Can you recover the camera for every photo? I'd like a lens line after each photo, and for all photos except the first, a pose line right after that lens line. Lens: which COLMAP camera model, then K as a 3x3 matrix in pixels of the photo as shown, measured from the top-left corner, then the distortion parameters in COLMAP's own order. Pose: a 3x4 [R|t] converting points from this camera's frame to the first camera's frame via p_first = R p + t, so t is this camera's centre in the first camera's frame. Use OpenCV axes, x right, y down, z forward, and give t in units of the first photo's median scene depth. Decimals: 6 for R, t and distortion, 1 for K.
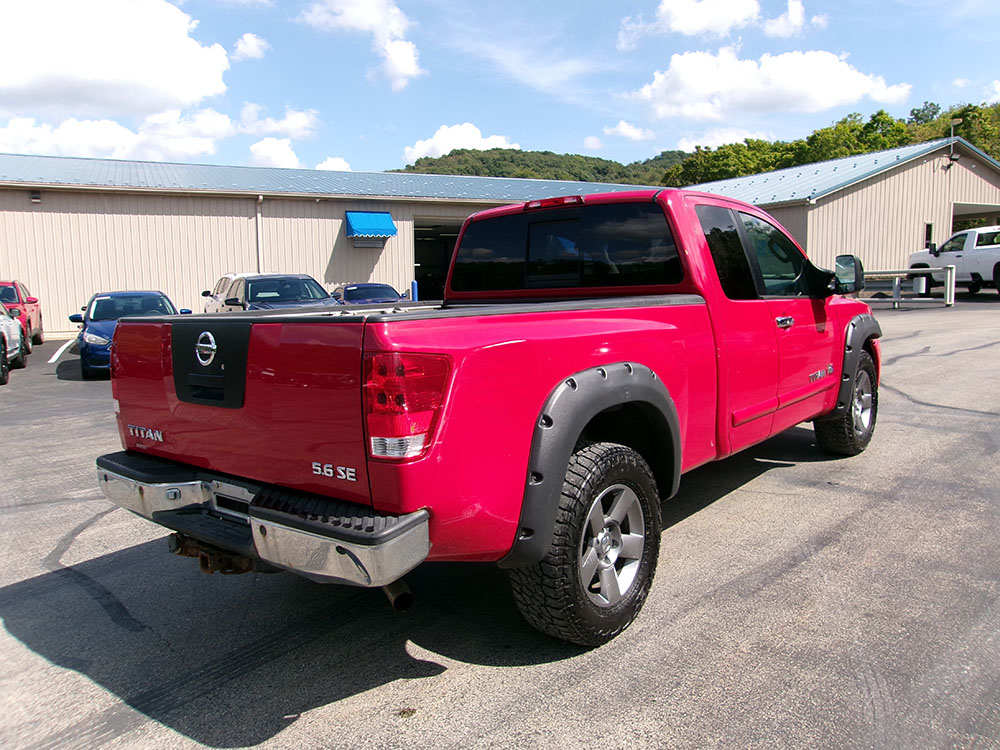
lens RADIAL K [[783.3, 0, 502.3], [0, 783.3, 378.0], [0, 0, 1]] dist [-0.001443, 0.009898]
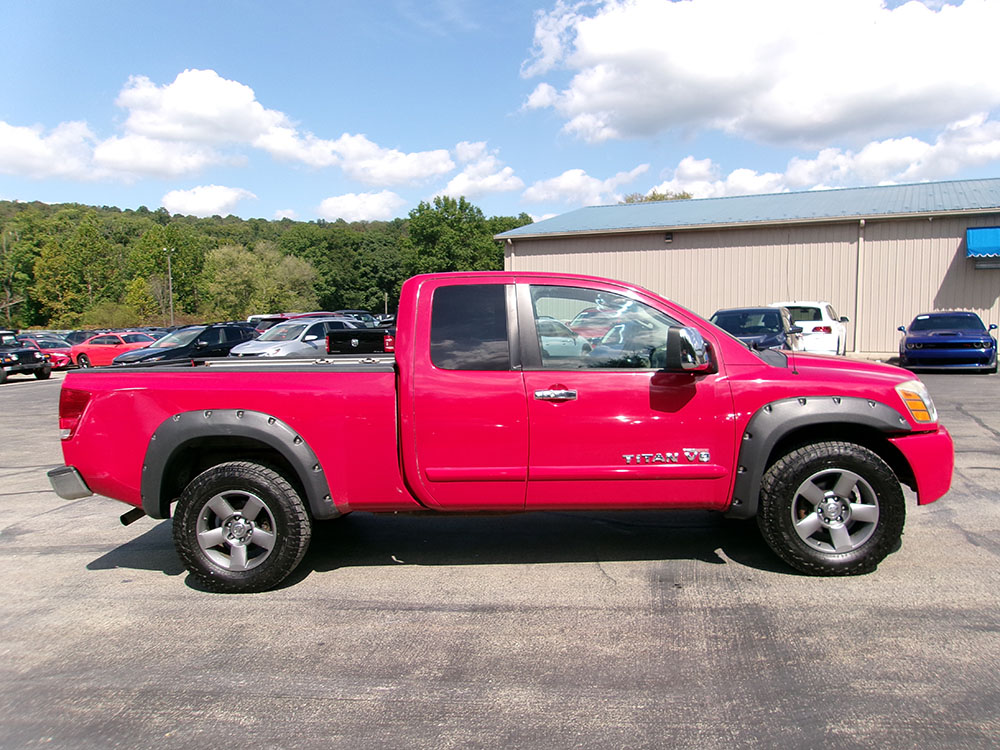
lens RADIAL K [[783.3, 0, 503.9], [0, 783.3, 374.9], [0, 0, 1]] dist [-0.001443, 0.009898]
pose [[0.587095, 0.078560, -0.805697, 0.233142], [-0.095101, 0.995081, 0.027728, -0.024759], [0.803912, 0.060343, 0.591679, 0.073446]]
